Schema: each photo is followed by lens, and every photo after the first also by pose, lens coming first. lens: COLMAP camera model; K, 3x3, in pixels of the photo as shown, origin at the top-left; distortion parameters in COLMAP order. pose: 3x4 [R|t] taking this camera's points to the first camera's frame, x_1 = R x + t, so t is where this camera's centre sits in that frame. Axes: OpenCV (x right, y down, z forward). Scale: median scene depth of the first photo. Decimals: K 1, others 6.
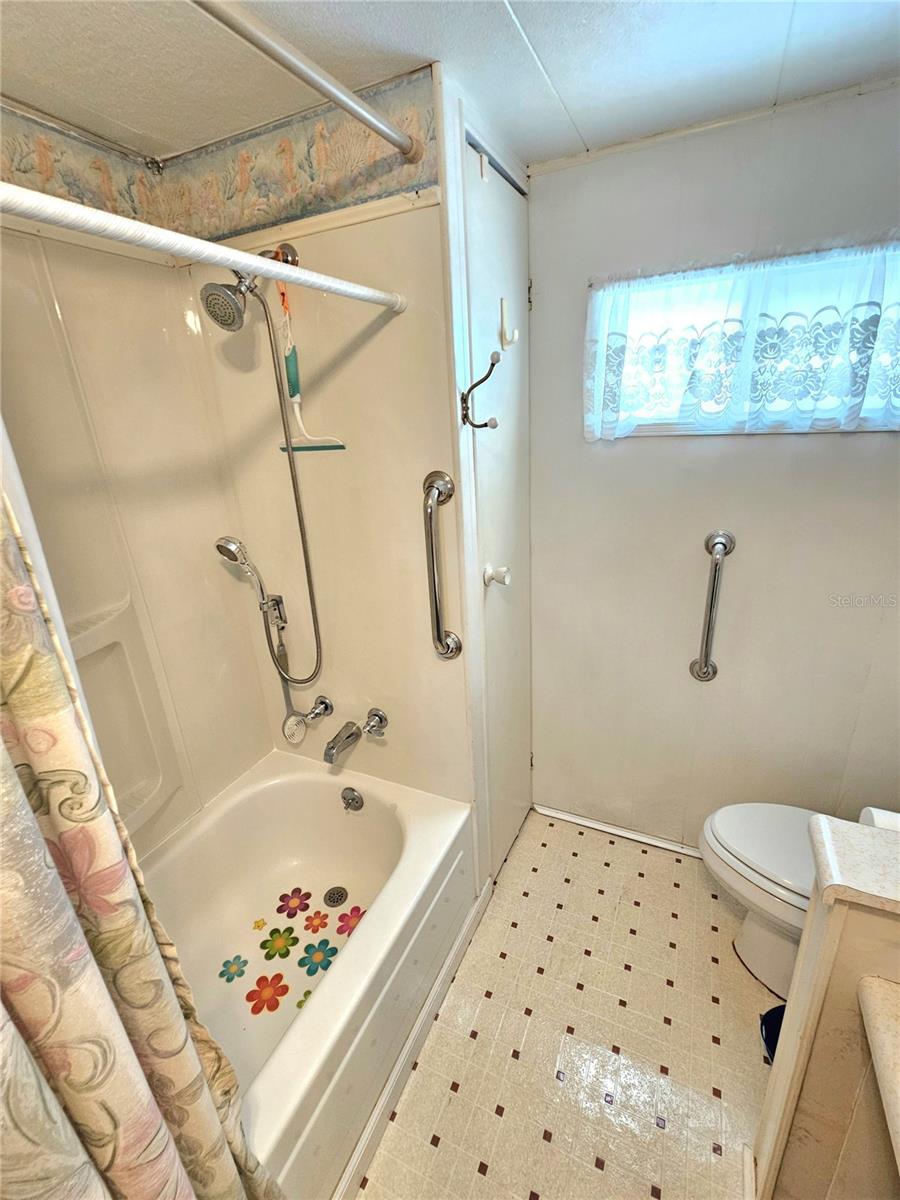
lens RADIAL K [[509.2, 0, 450.3], [0, 509.2, 603.6], [0, 0, 1]] dist [-0.001199, -0.000507]
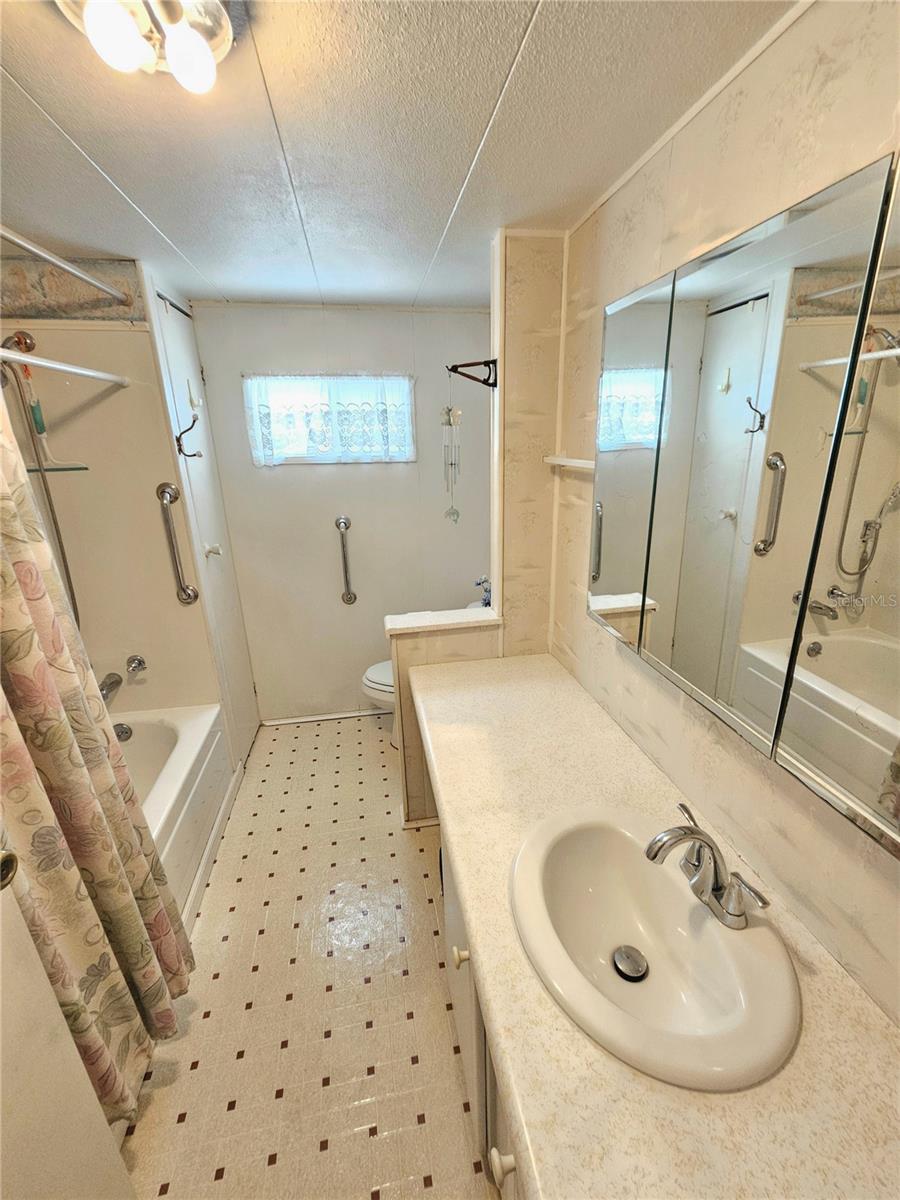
lens RADIAL K [[509.2, 0, 450.3], [0, 509.2, 603.6], [0, 0, 1]] dist [-0.001199, -0.000507]
pose [[0.814002, -0.144286, 0.562657, -0.236939], [0.182503, 0.983133, -0.011917, 0.279835], [-0.551447, 0.112387, 0.826605, -0.735332]]
